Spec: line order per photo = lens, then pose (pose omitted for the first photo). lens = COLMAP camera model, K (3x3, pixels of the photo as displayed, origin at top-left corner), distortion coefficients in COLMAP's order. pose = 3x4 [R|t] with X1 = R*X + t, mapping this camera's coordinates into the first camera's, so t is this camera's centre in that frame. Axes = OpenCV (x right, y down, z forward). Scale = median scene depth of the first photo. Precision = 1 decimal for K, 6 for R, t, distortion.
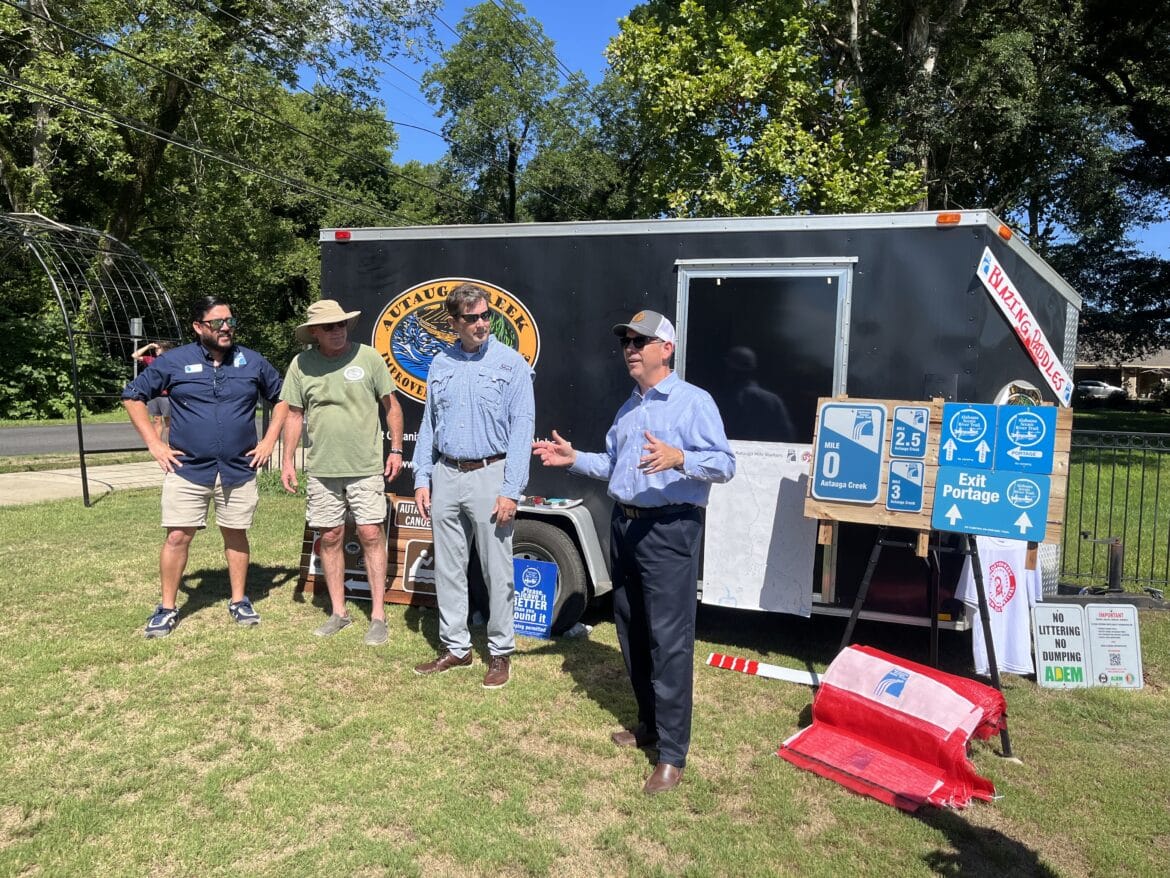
lens RADIAL K [[886.4, 0, 579.6], [0, 886.4, 445.3], [0, 0, 1]] dist [0.062083, -0.079187]
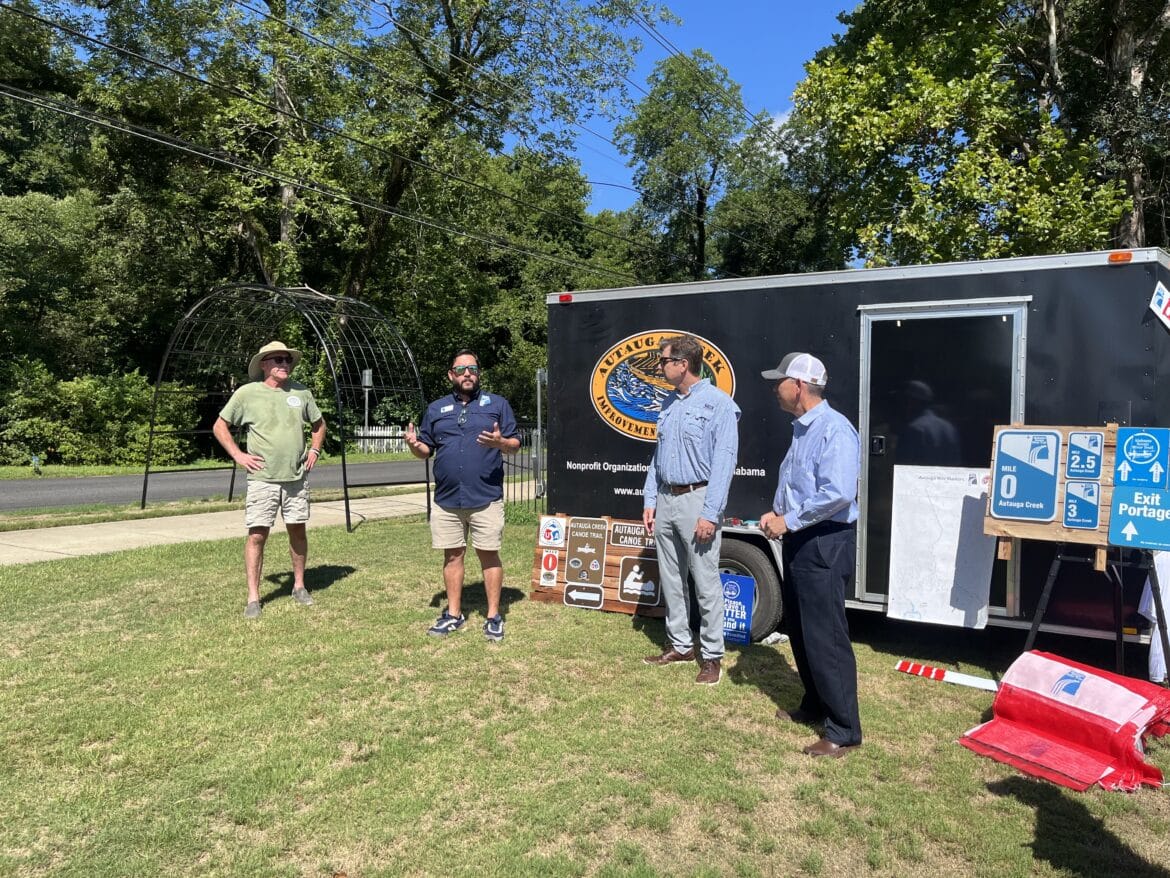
lens RADIAL K [[886.4, 0, 593.2], [0, 886.4, 444.1], [0, 0, 1]] dist [0.062083, -0.079187]
pose [[0.980205, -0.017953, -0.197169, -0.000191], [0.009471, 0.998992, -0.043875, 0.011434], [0.197758, 0.041139, 0.979387, -0.154816]]
